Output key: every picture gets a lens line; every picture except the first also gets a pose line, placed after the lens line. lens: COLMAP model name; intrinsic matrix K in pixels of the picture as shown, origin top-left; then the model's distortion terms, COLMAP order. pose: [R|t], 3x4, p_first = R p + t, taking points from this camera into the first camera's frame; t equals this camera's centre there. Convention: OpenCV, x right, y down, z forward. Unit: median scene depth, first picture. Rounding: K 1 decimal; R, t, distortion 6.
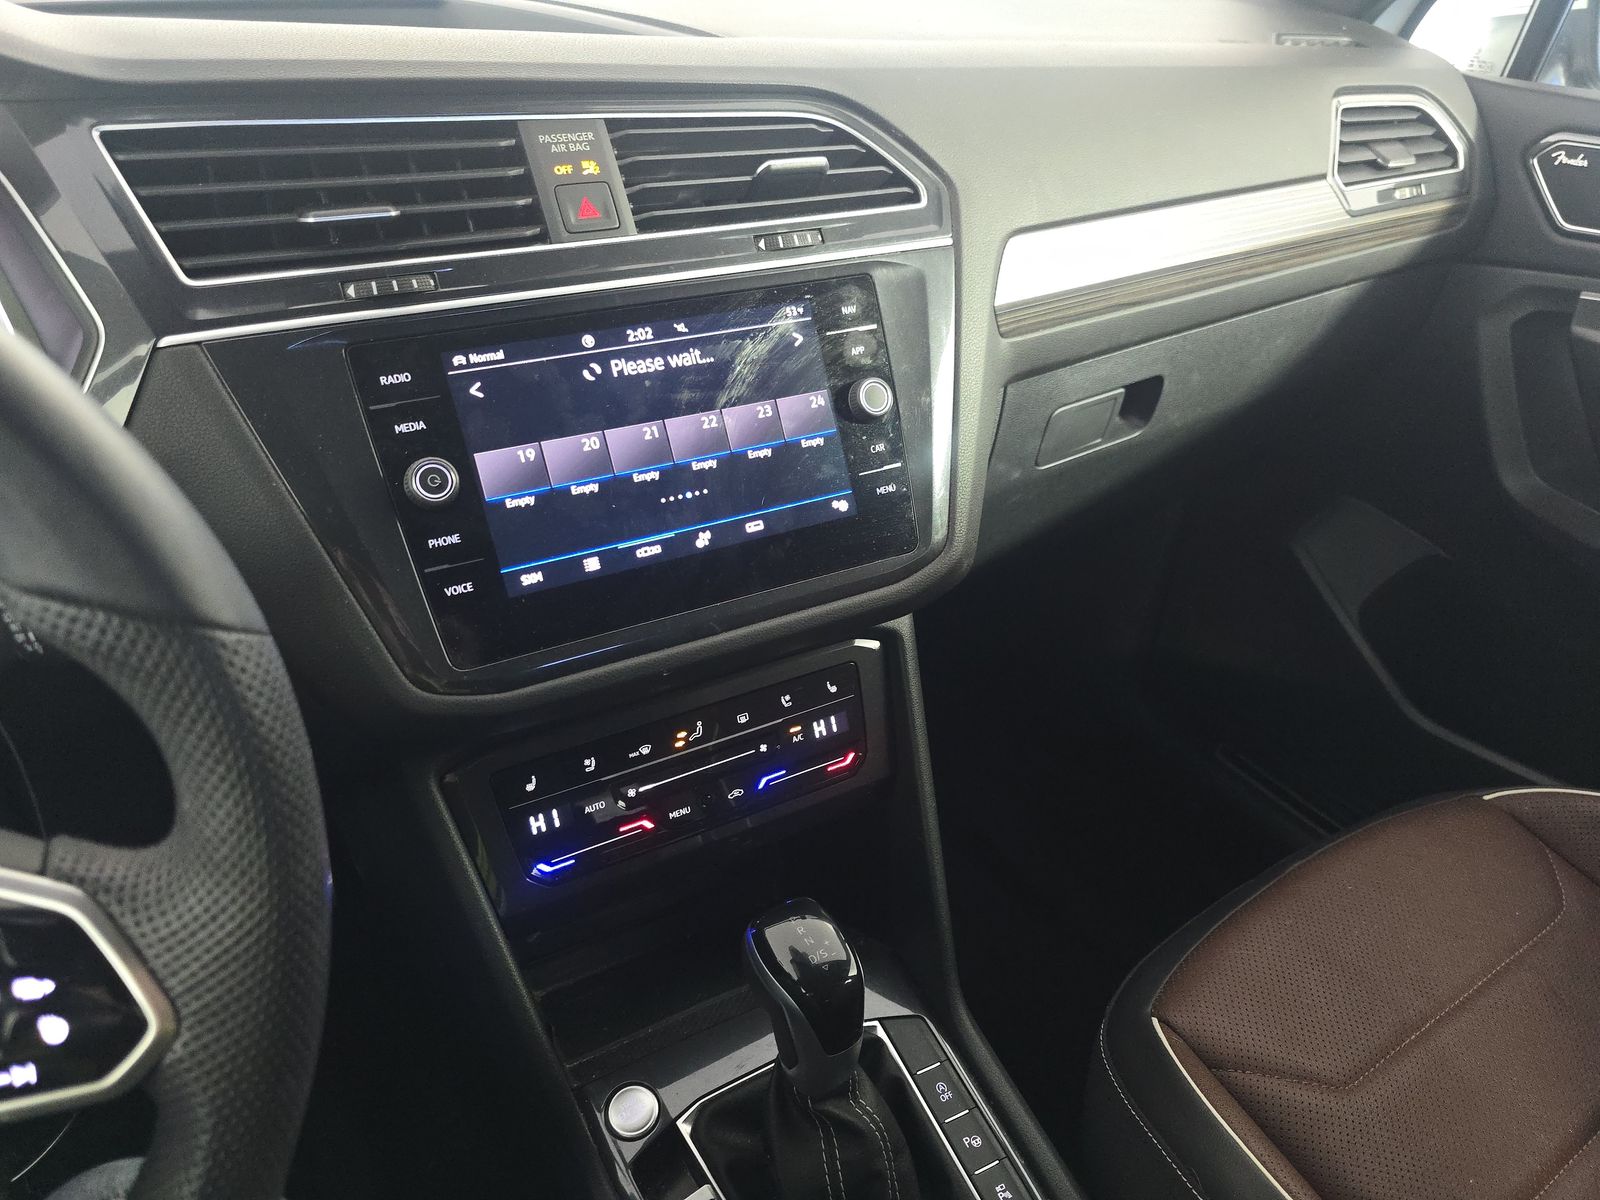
lens RADIAL K [[1105.8, 0, 787.3], [0, 1105.8, 597.7], [0, 0, 1]] dist [0.022163, -0.010284]
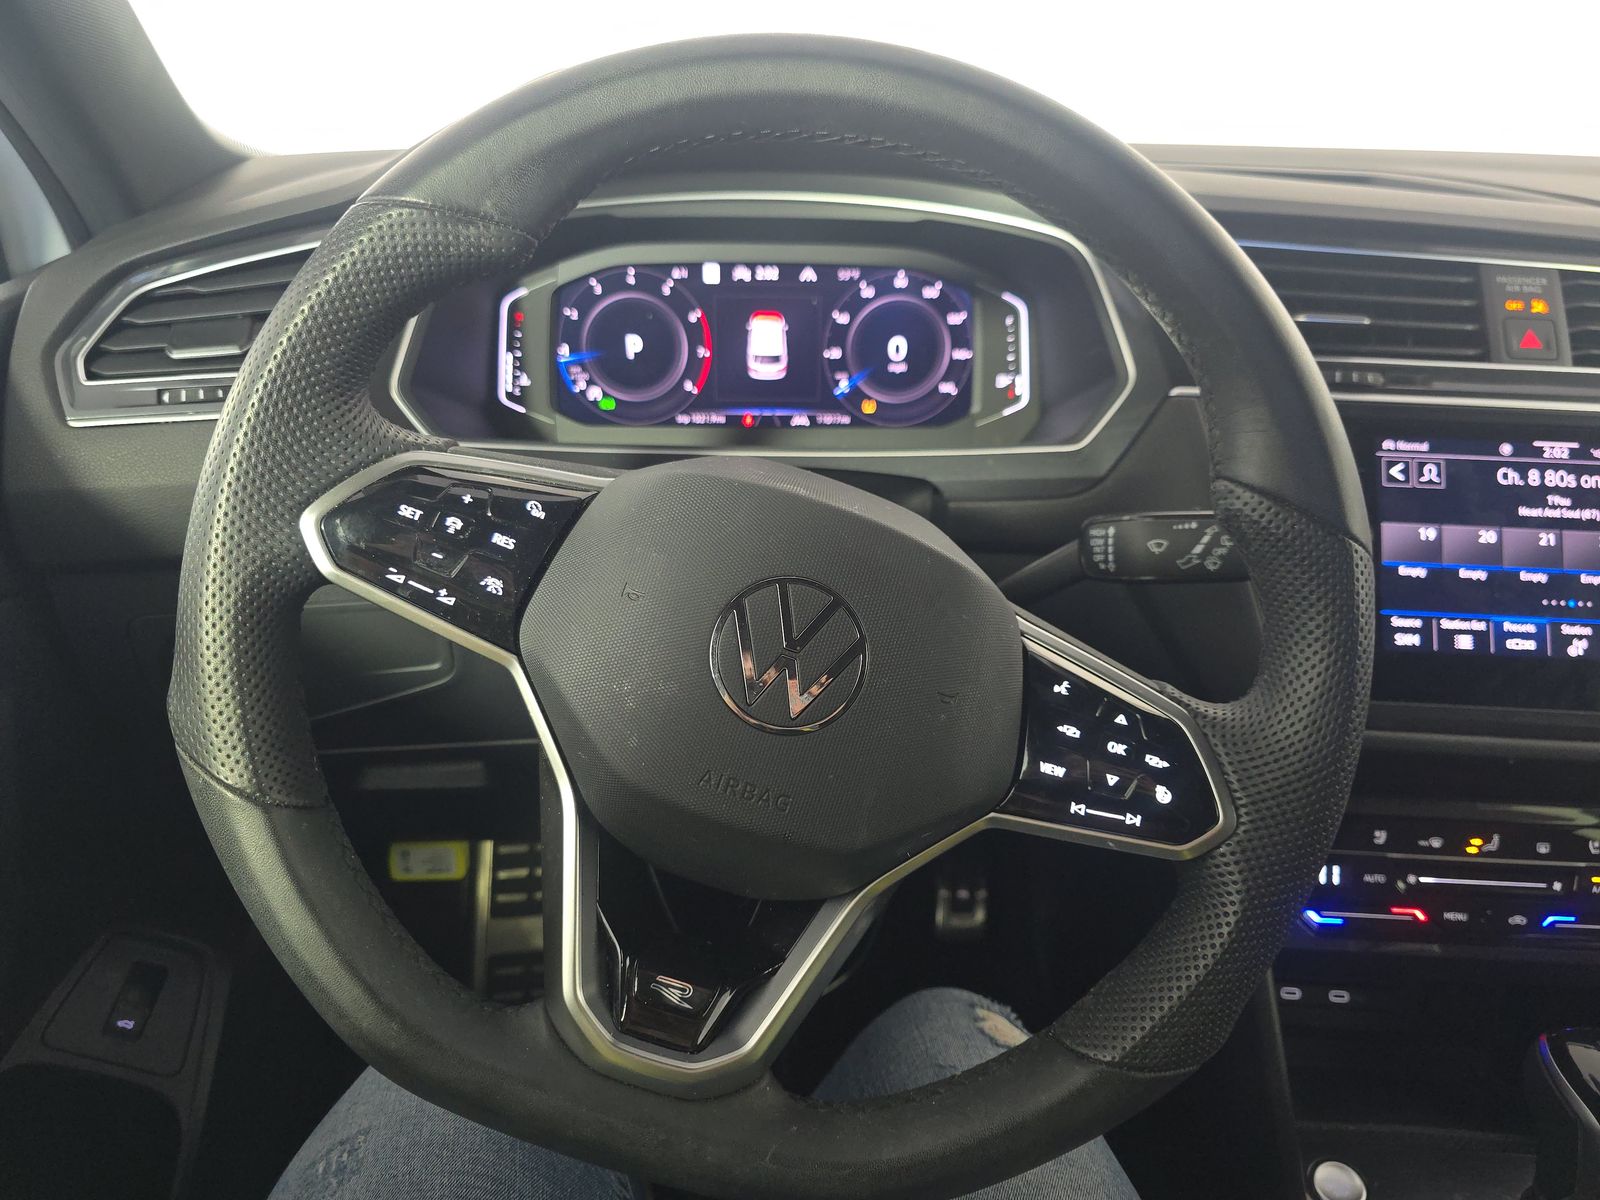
lens RADIAL K [[1105.8, 0, 804.4], [0, 1105.8, 586.6], [0, 0, 1]] dist [0.022163, -0.010284]
pose [[0.861799, 0.205068, -0.463949, -0.237218], [-0.282829, 0.953527, -0.103898, 0.214986], [0.421082, 0.220757, 0.879748, -0.252917]]
